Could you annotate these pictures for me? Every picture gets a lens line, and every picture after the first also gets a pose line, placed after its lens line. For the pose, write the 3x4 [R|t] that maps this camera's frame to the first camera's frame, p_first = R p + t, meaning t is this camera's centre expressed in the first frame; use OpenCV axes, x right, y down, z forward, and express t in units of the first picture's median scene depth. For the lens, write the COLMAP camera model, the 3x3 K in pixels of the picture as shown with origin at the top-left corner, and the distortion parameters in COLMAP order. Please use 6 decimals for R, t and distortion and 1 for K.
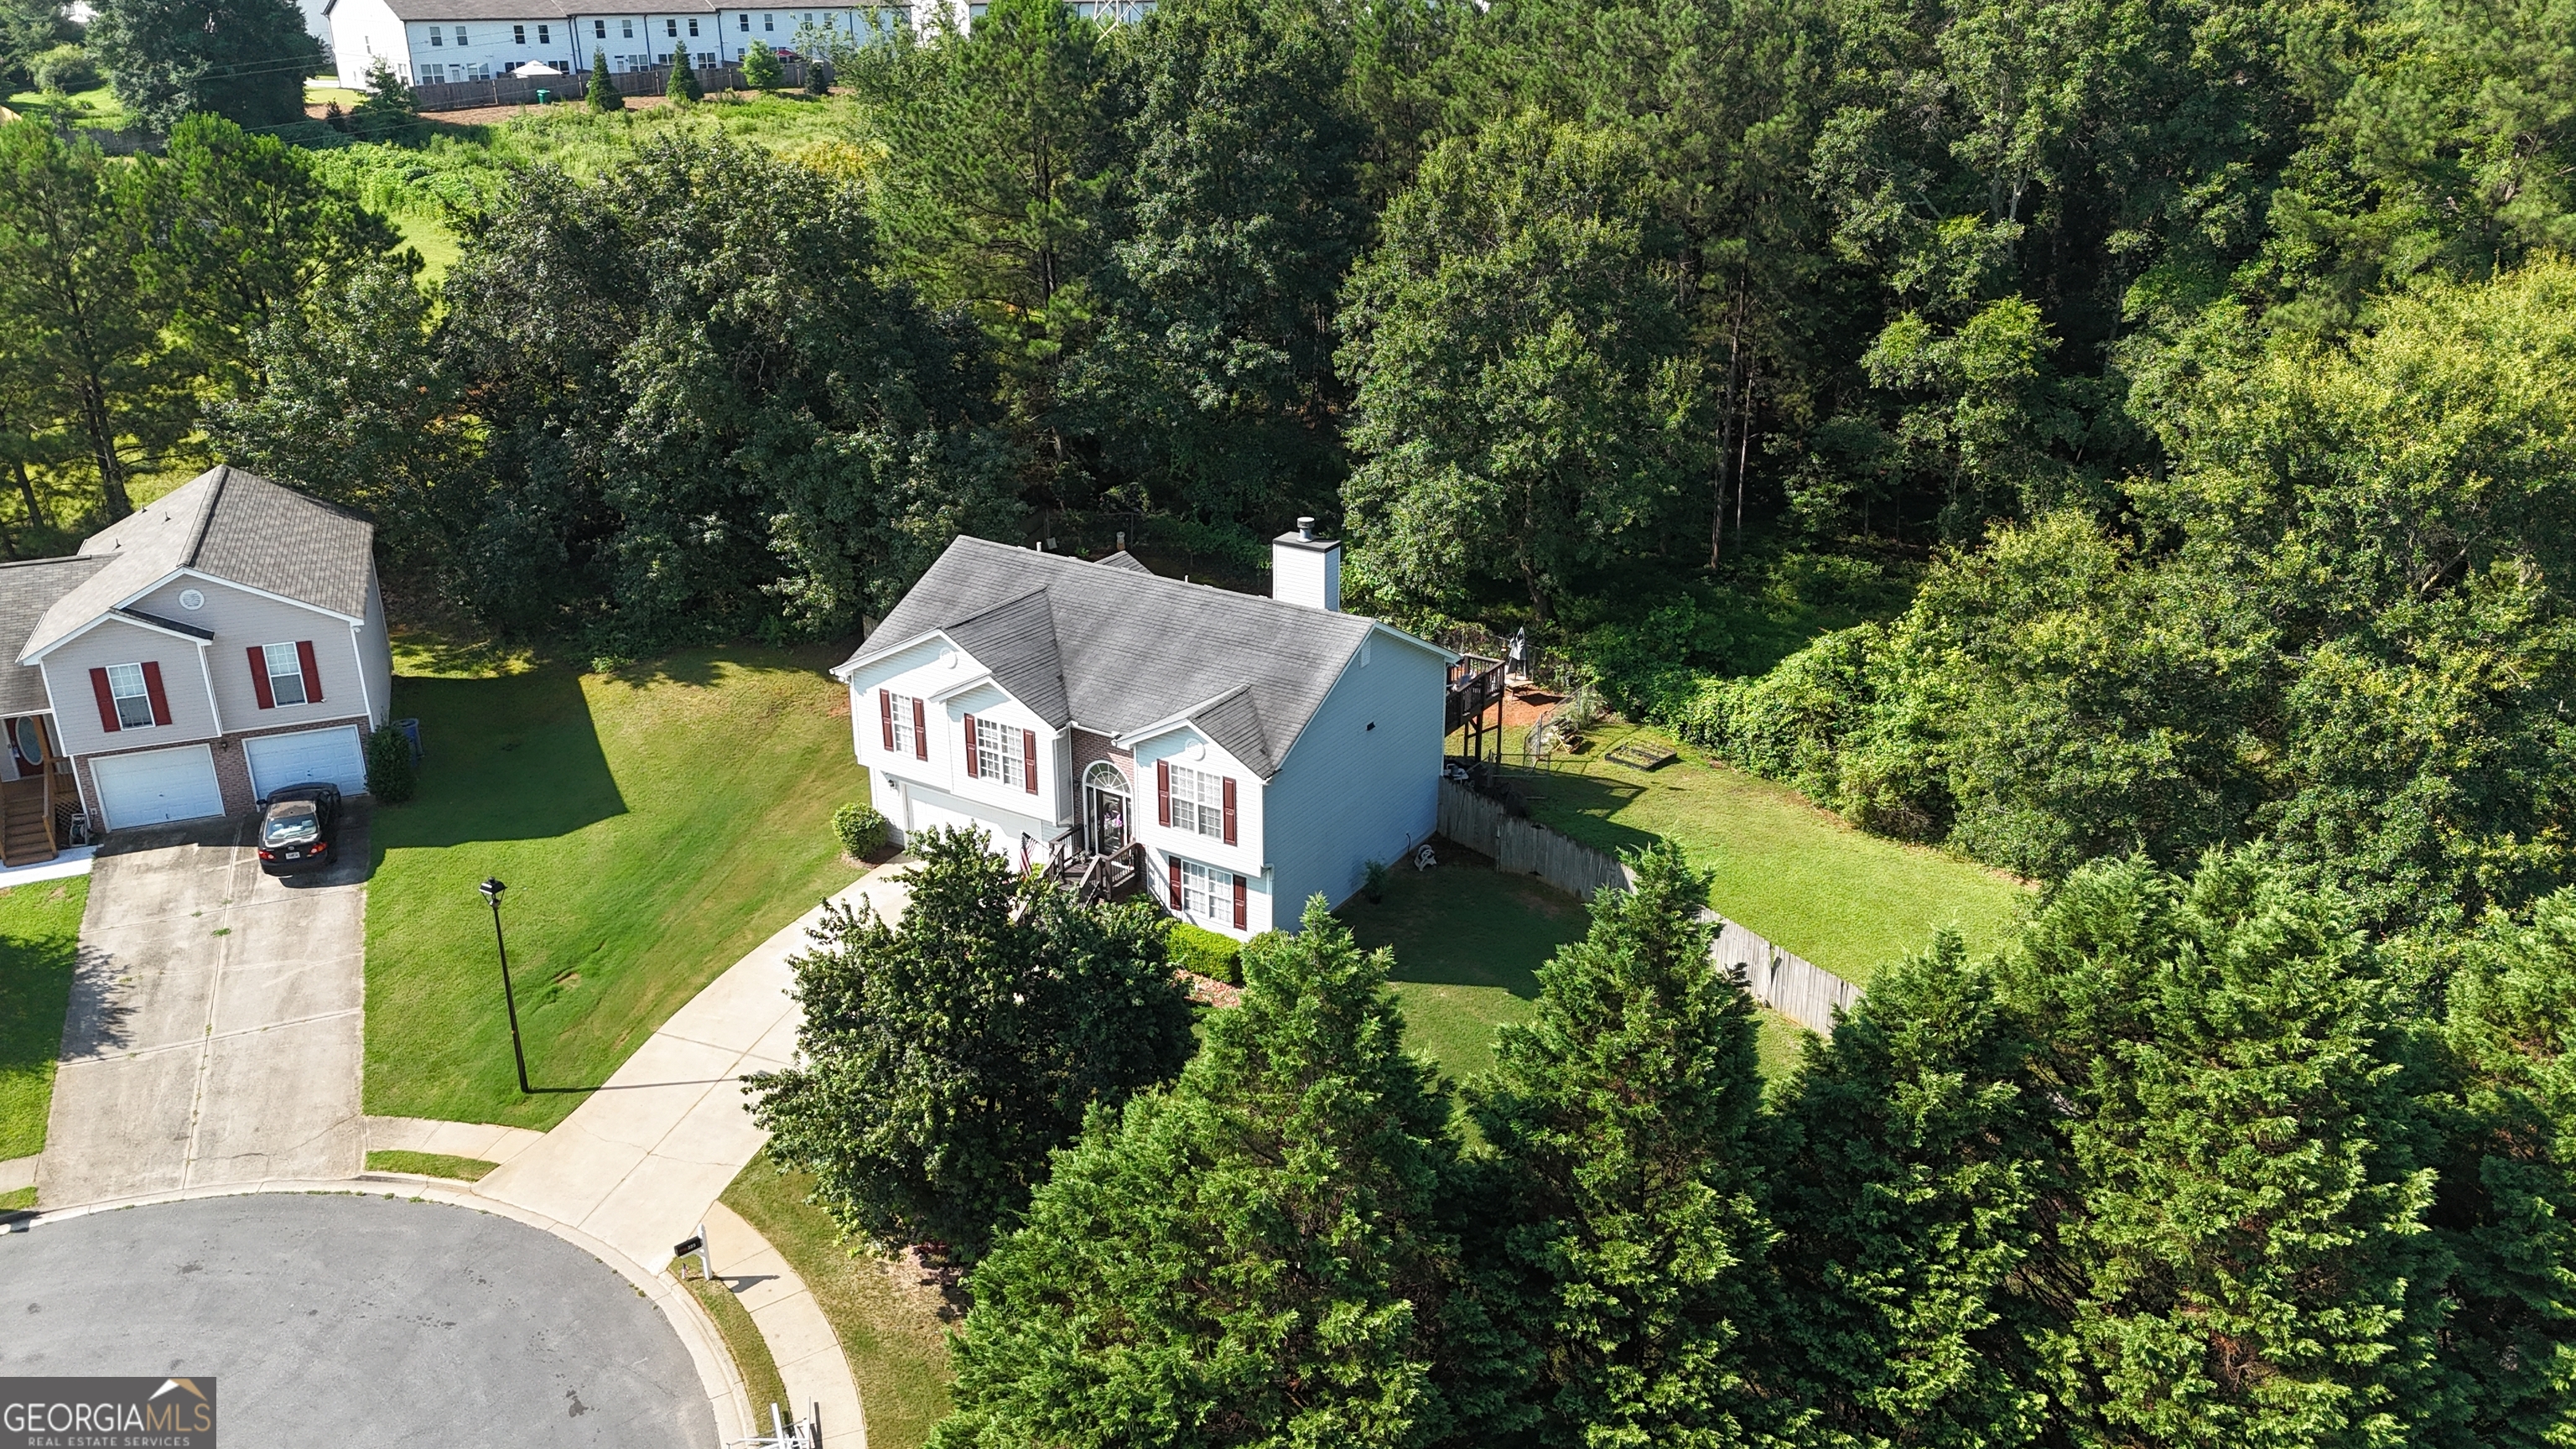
lens RADIAL K [[1880.0, 0, 1288.0], [0, 1880.0, 724.5], [0, 0, 1]] dist [0.105131, -0.117440]
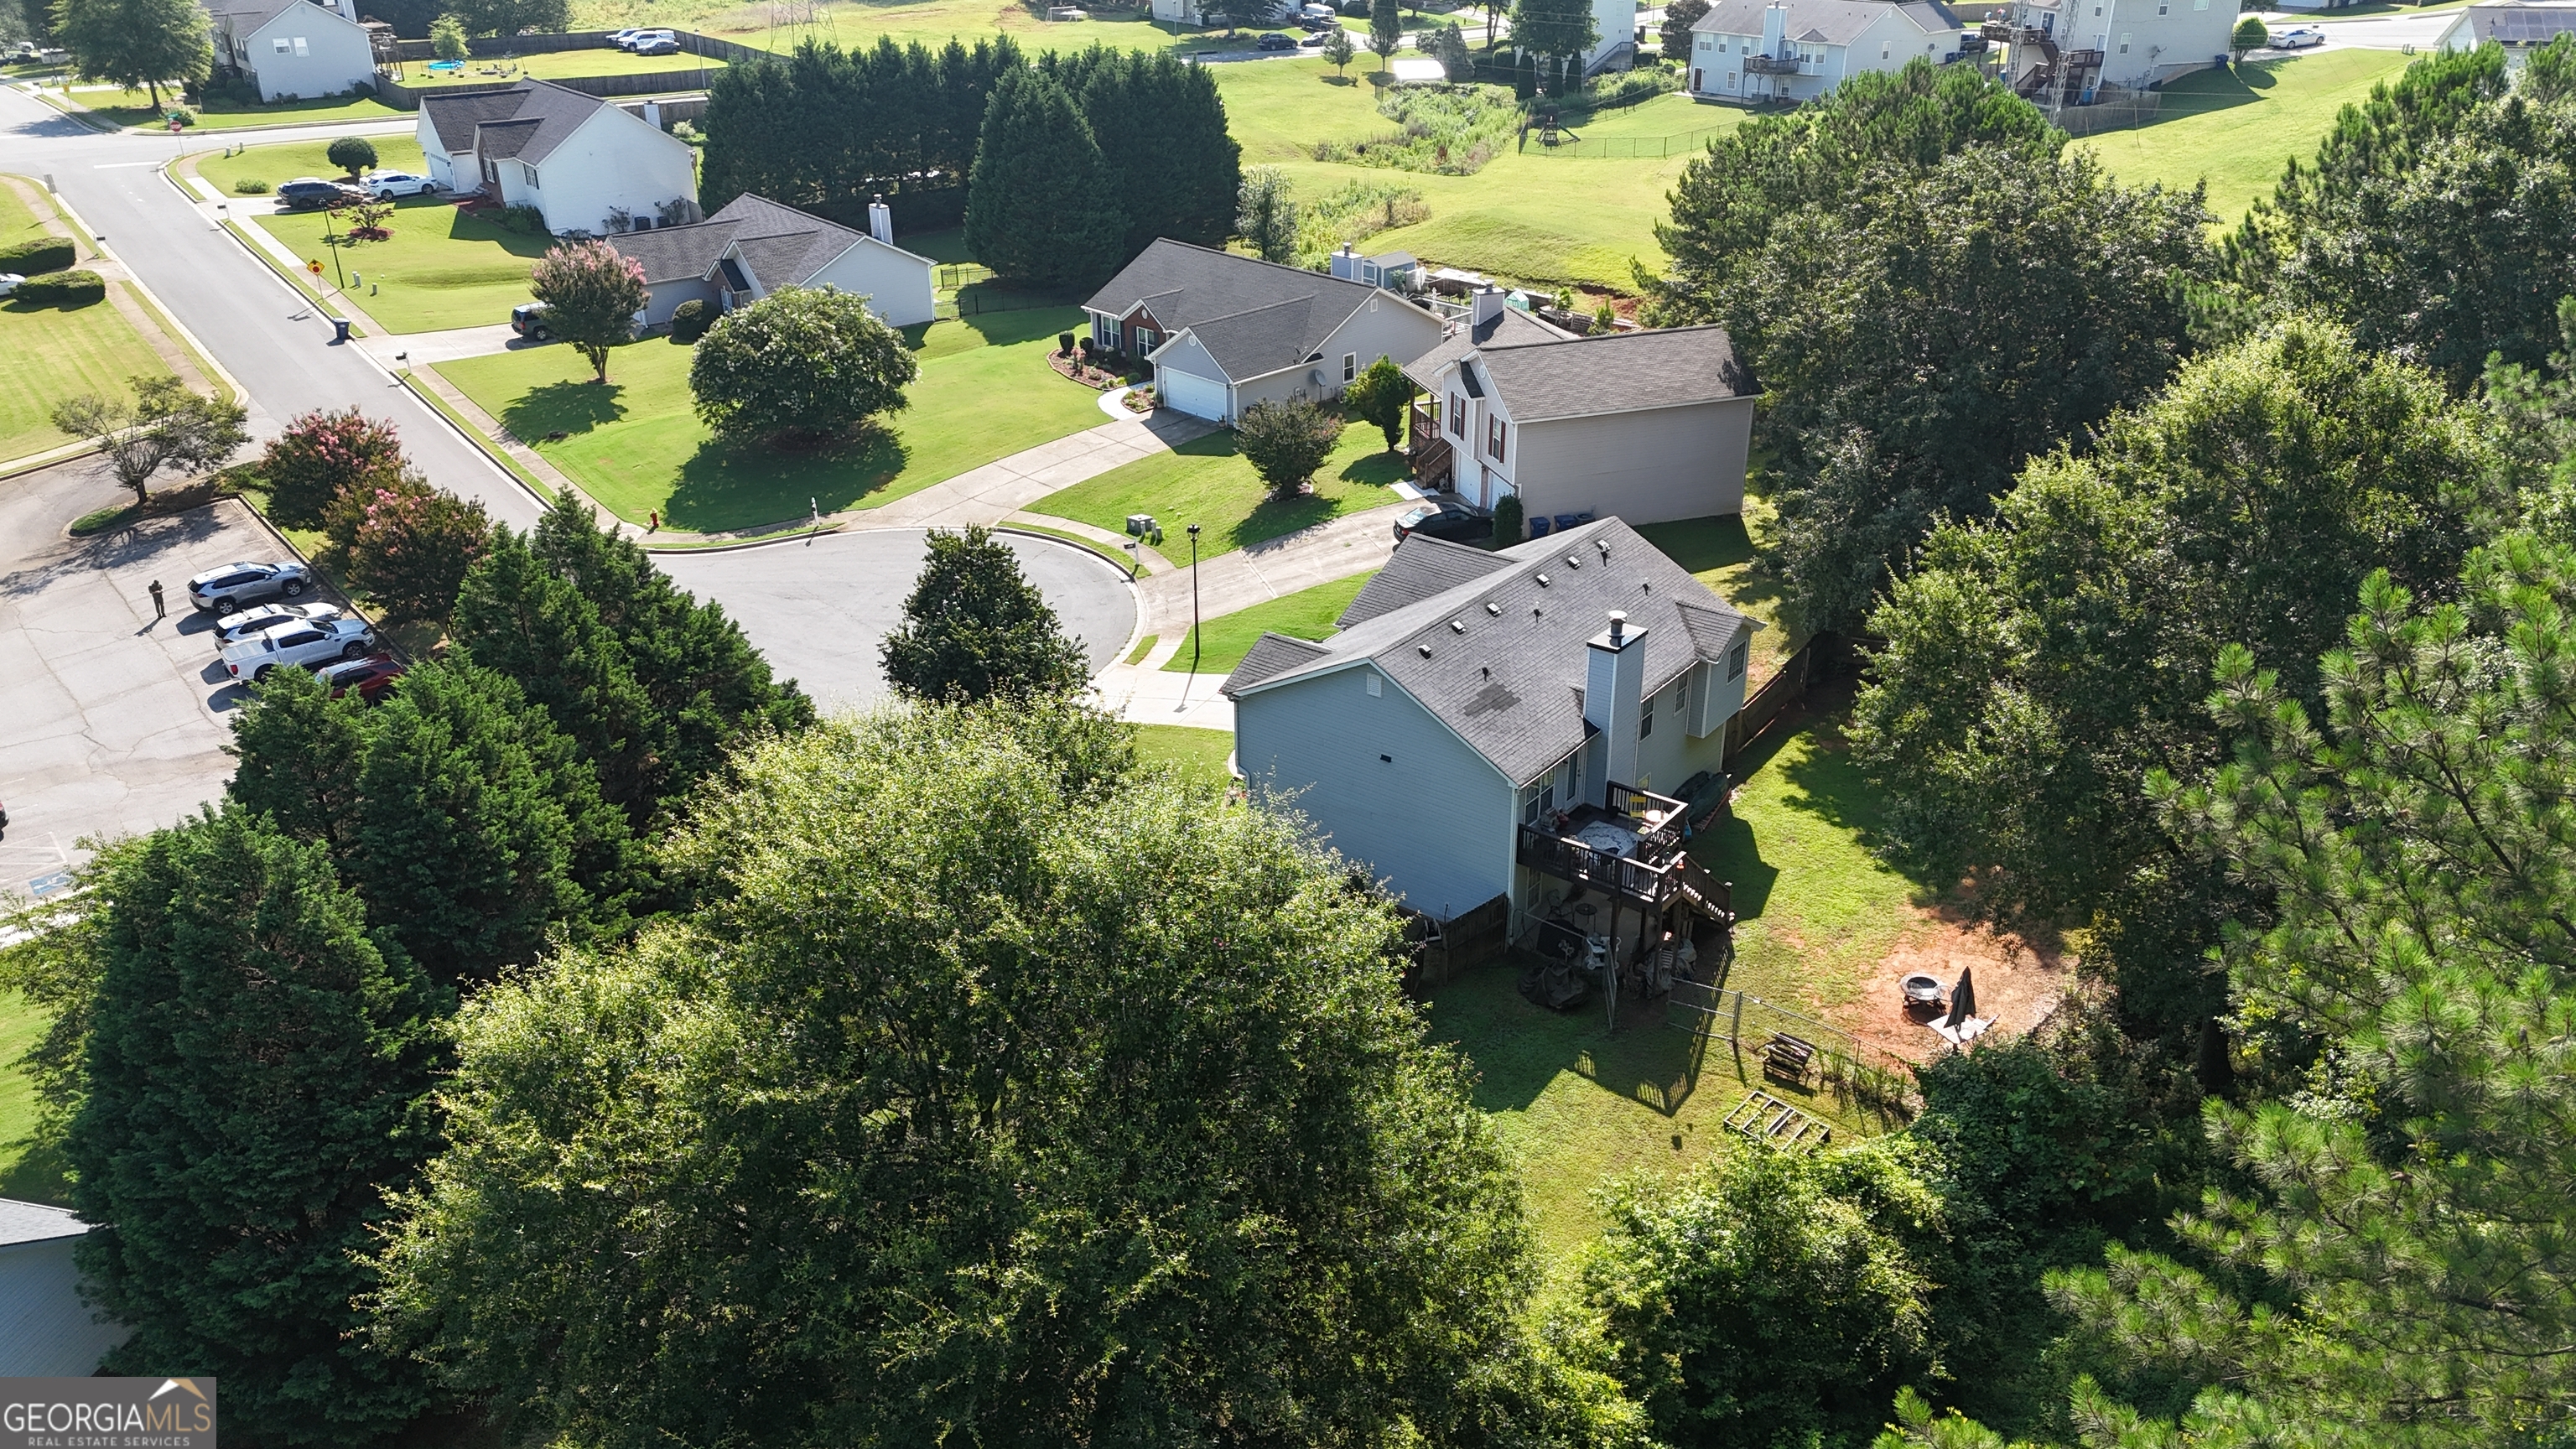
lens RADIAL K [[1880.0, 0, 1288.0], [0, 1880.0, 724.5], [0, 0, 1]] dist [0.105131, -0.117440]
pose [[-0.082595, 0.430419, -0.898842, 0.941808], [-0.367222, 0.825316, 0.428954, -0.423852], [0.926459, 0.365505, 0.089892, 0.802471]]
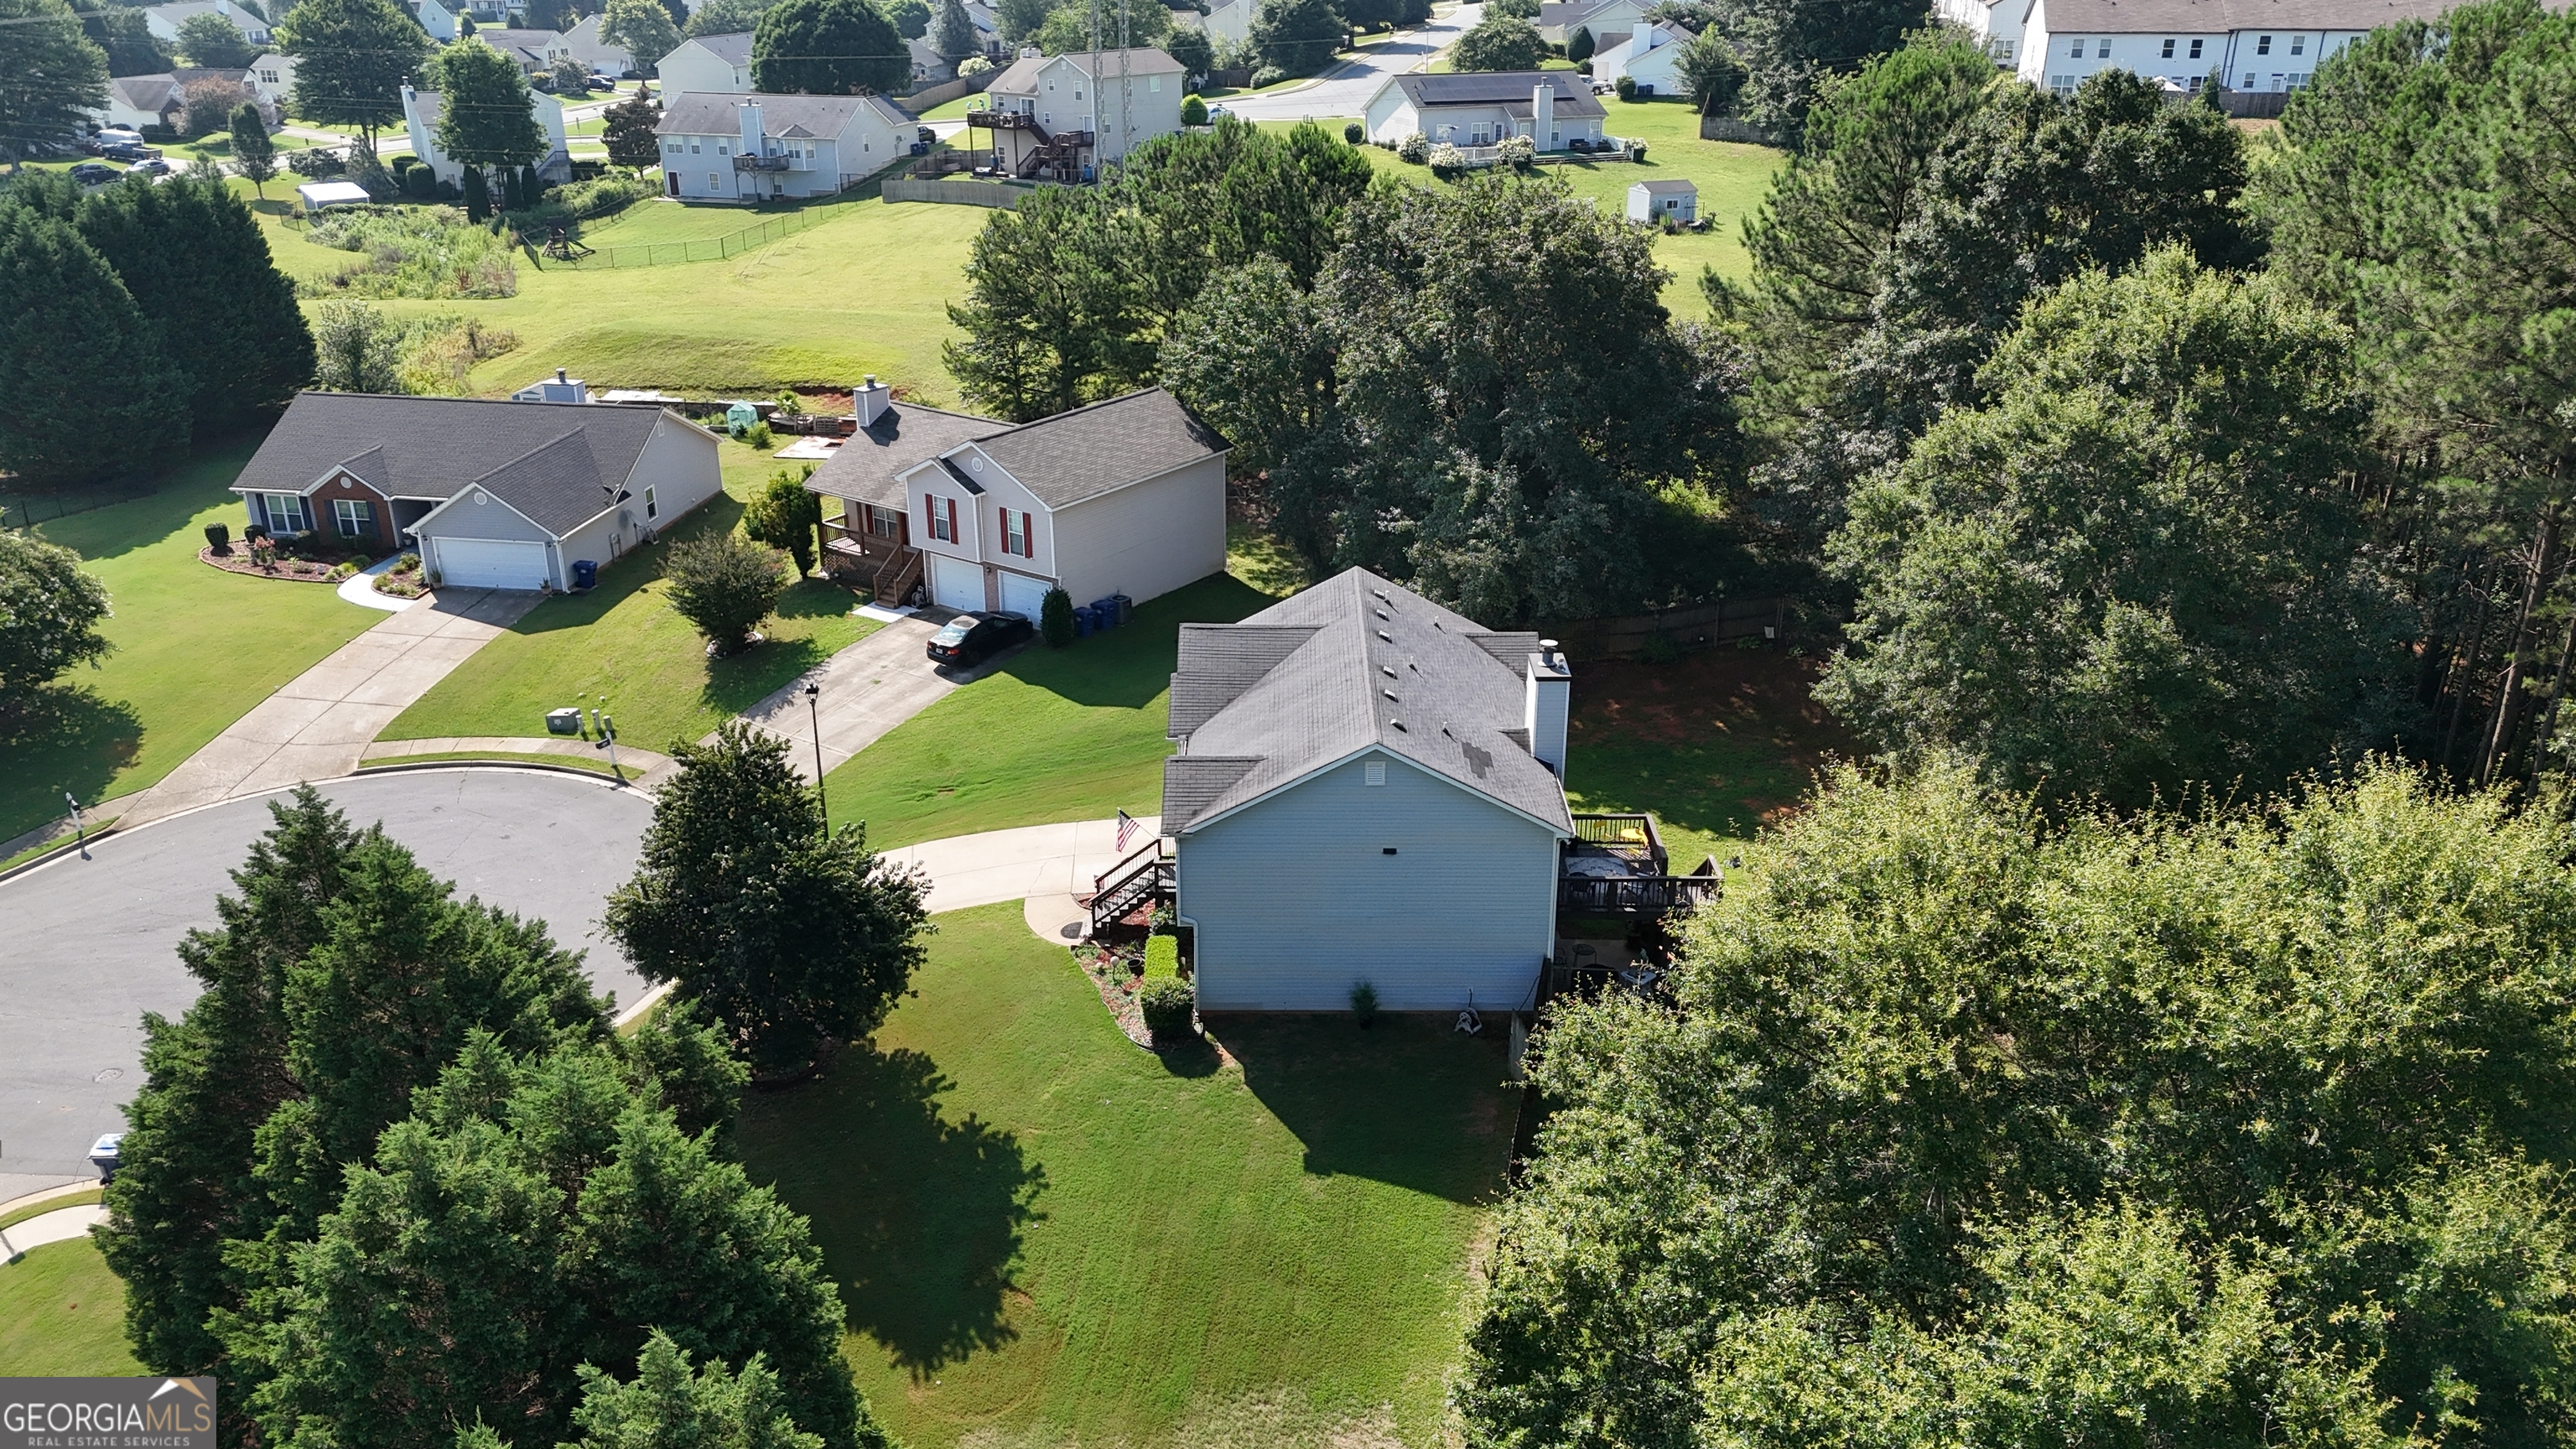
lens RADIAL K [[1903.4, 0, 1288.0], [0, 1903.4, 724.5], [0, 0, 1]] dist [0.061959, -0.068655]
pose [[0.536278, 0.320973, -0.780629, 0.710655], [-0.314581, 0.934242, 0.168023, -0.191854], [0.783227, 0.155464, 0.601986, 0.348622]]
